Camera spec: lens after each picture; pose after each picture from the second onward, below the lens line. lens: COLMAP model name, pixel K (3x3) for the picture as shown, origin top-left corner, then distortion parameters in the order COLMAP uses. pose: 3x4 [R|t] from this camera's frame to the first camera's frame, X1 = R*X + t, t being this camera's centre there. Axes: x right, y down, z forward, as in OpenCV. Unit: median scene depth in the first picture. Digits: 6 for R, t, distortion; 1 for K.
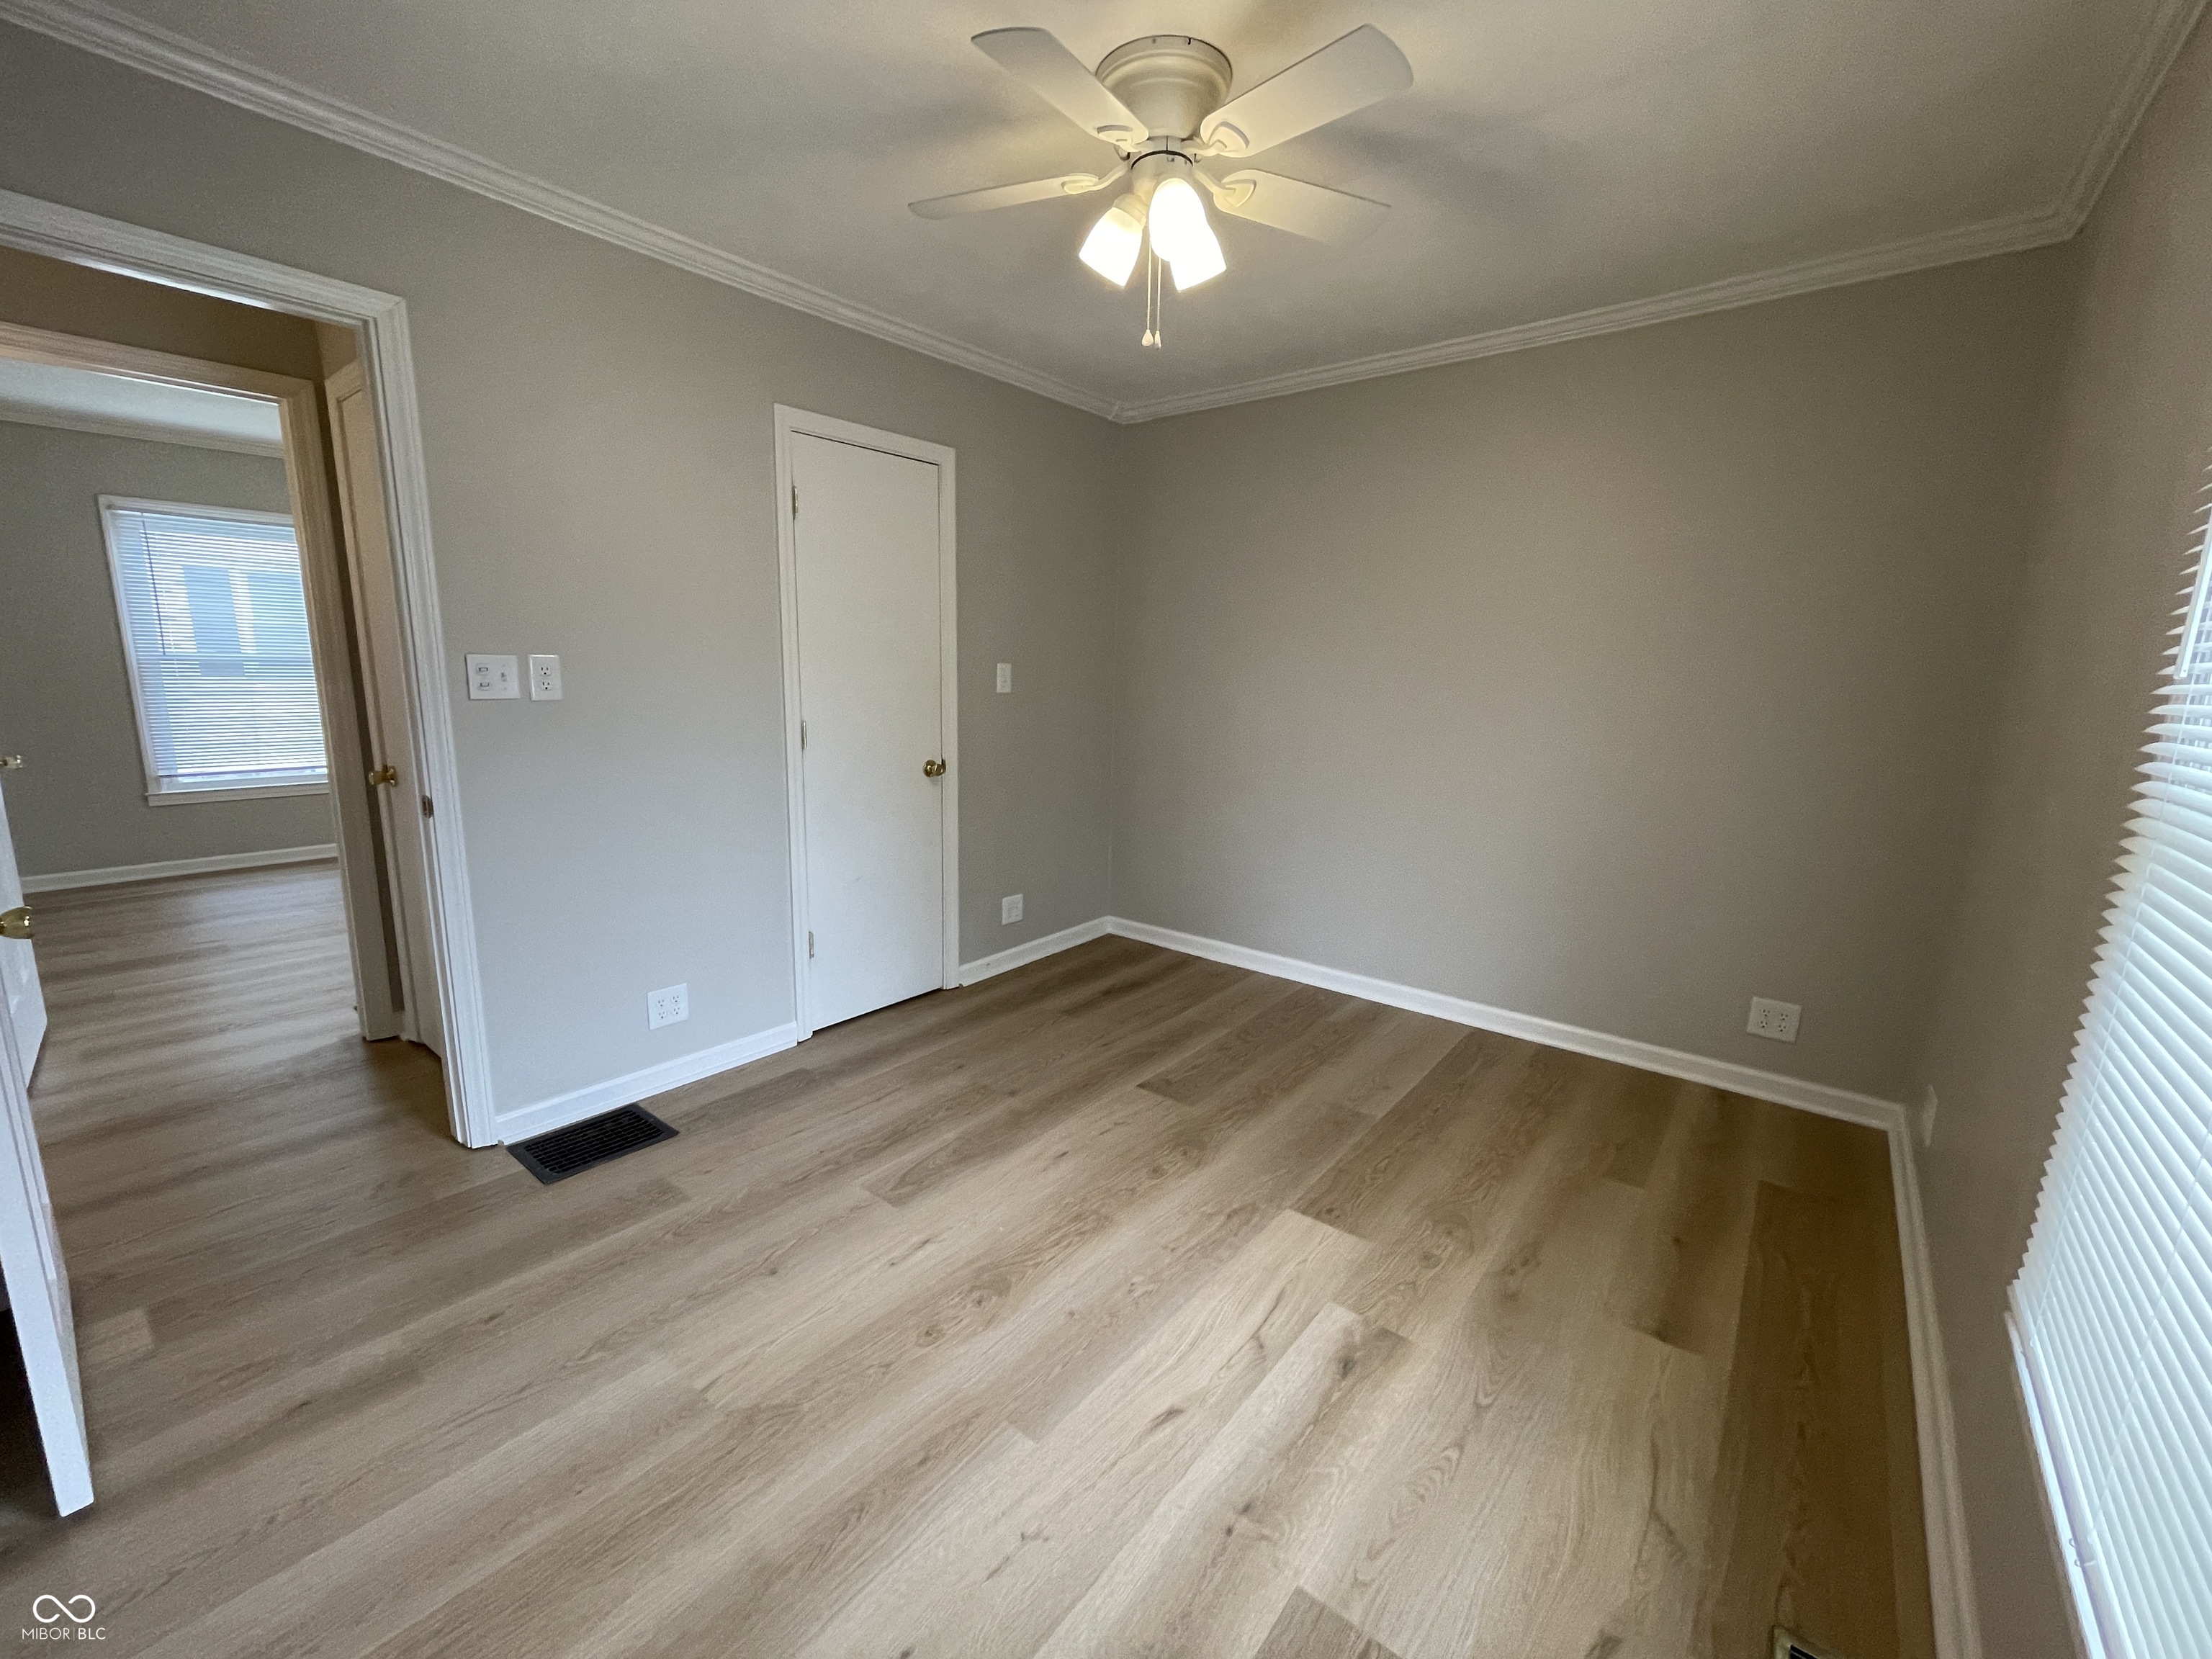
lens RADIAL K [[906.7, 0, 1099.0], [0, 906.7, 831.6], [0, 0, 1]] dist [0.000004, 0.000099]
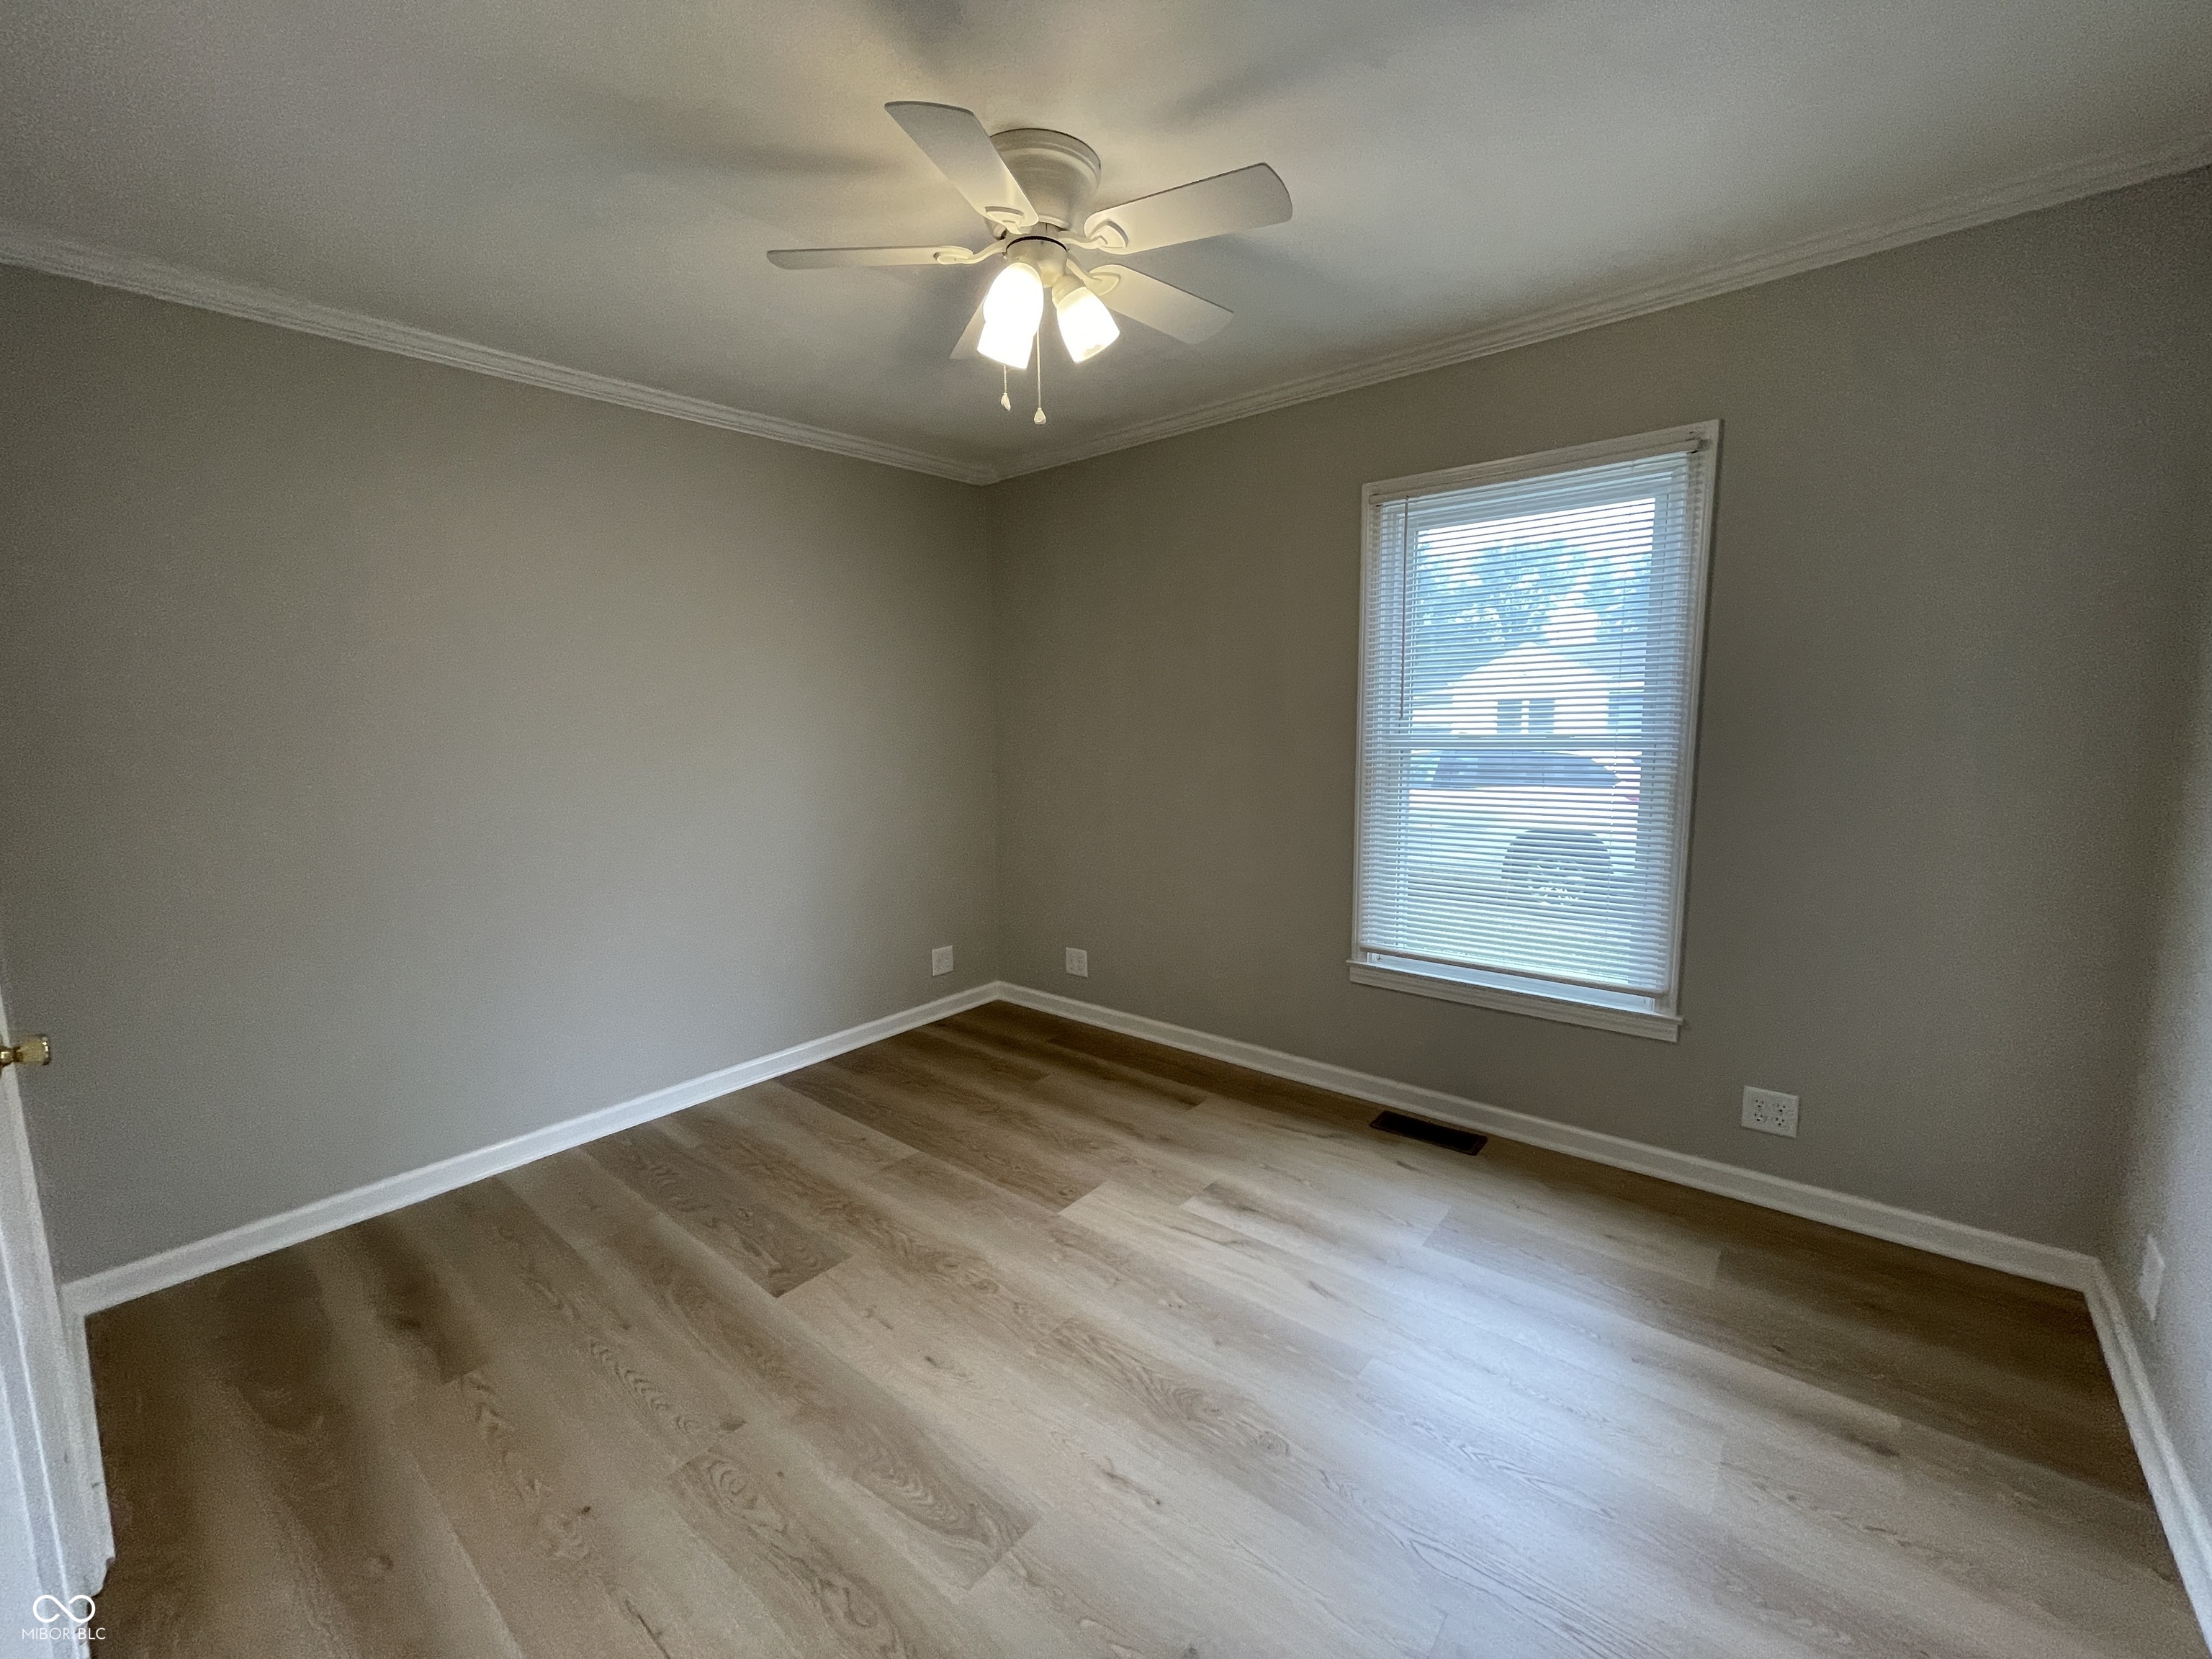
lens RADIAL K [[887.9, 0, 1106.0], [0, 887.9, 829.5], [0, 0, 1]] dist [0.028364, -0.012680]
pose [[0.020244, -0.152964, 0.988024, -0.731621], [0.197412, 0.969383, 0.146033, -0.179964], [-0.980112, 0.192091, 0.049821, 0.703731]]
